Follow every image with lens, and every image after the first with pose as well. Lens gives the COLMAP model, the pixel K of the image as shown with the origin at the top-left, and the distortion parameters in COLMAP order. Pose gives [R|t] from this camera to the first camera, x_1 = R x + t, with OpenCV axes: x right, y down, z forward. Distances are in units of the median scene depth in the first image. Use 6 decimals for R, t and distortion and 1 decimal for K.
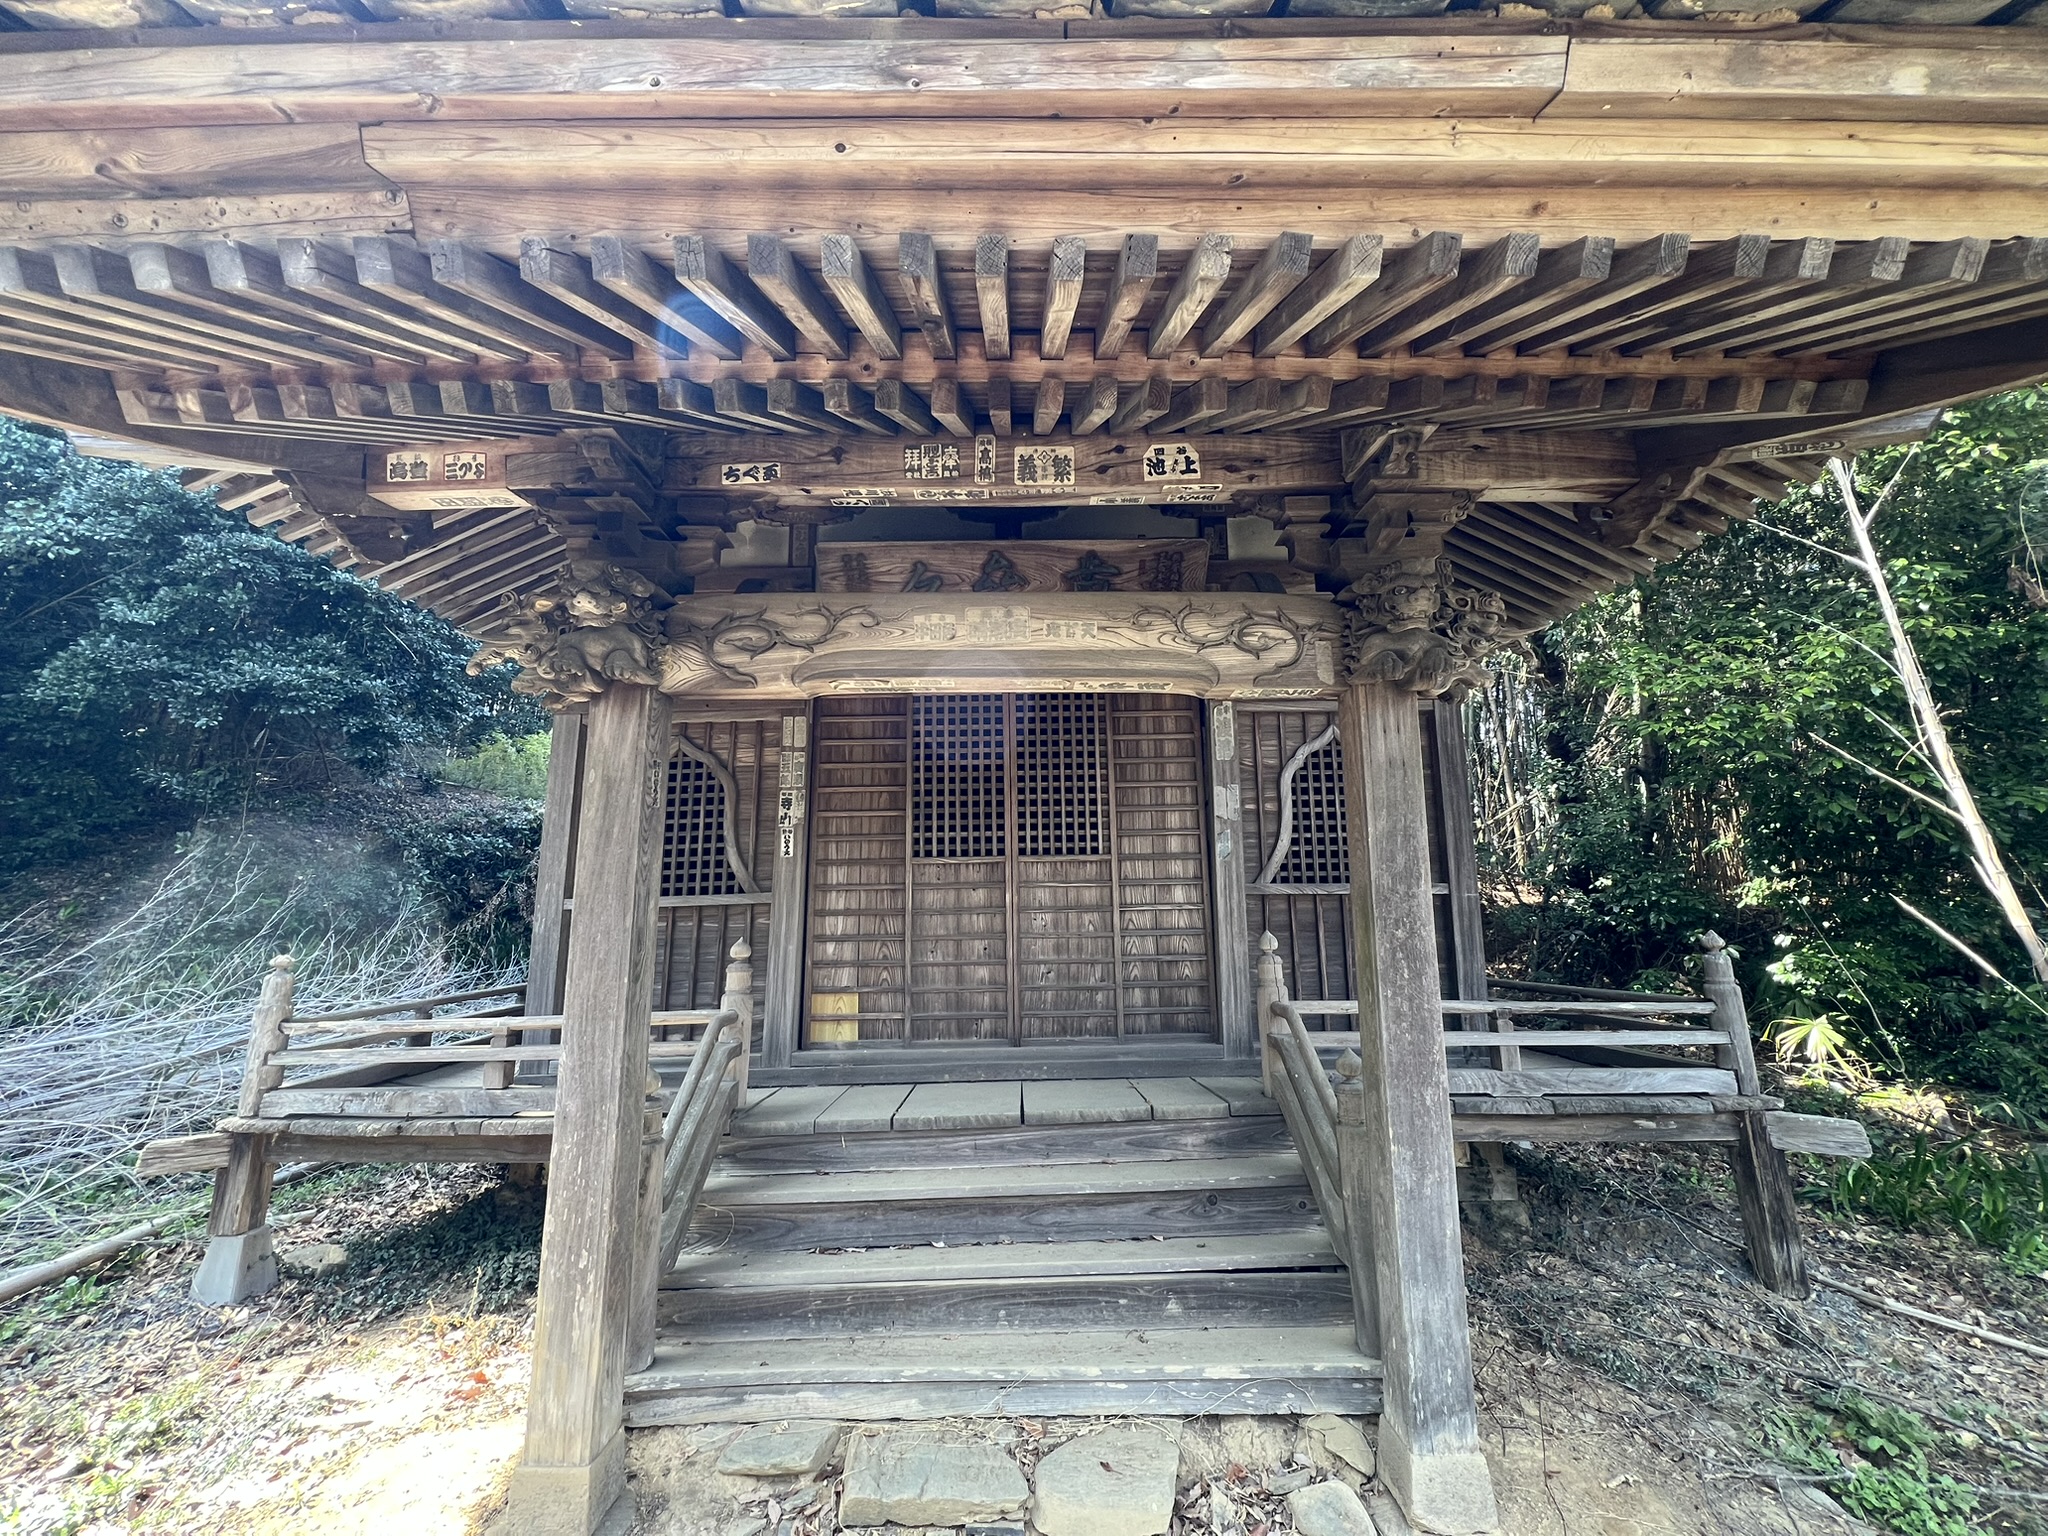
lens RADIAL K [[822.0, 0, 1022.5], [0, 822.0, 764.5], [0, 0, 1]] dist [-0.000642, 0.000006]
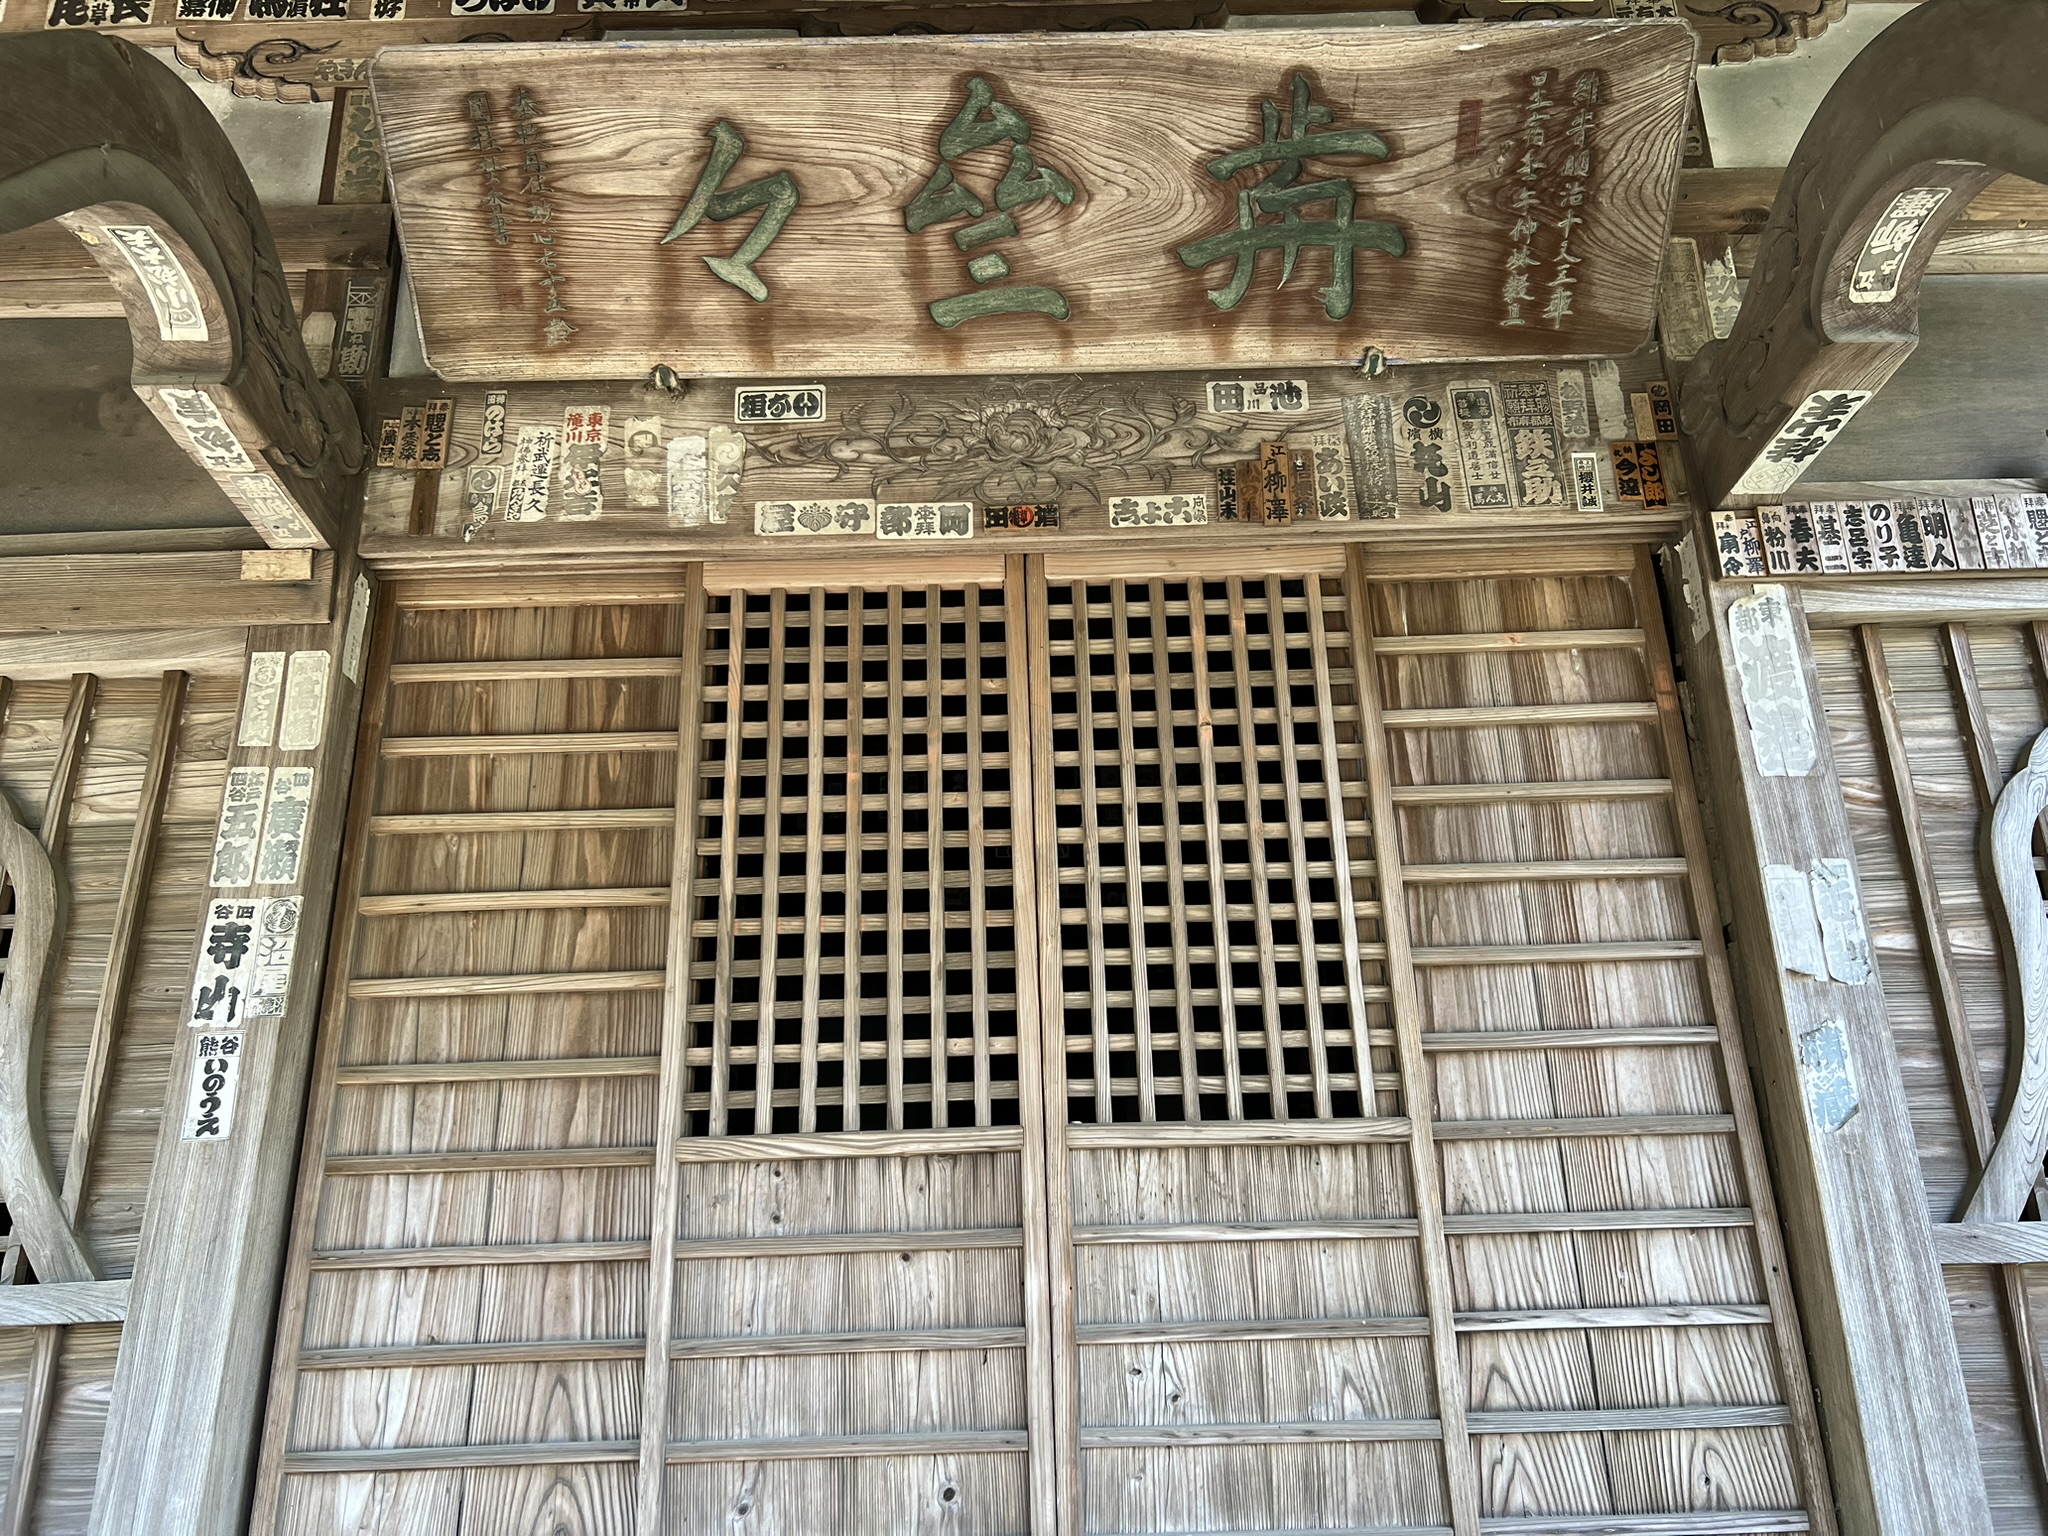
lens RADIAL K [[1563.4, 0, 1025.6], [0, 1563.4, 766.1], [0, 0, 1]] dist [0.049181, -0.033476]
pose [[0.999919, -0.012733, -0.000930, -0.017279], [0.012377, 0.984682, -0.173921, 0.082716], [0.003130, 0.173895, 0.984759, 0.458301]]
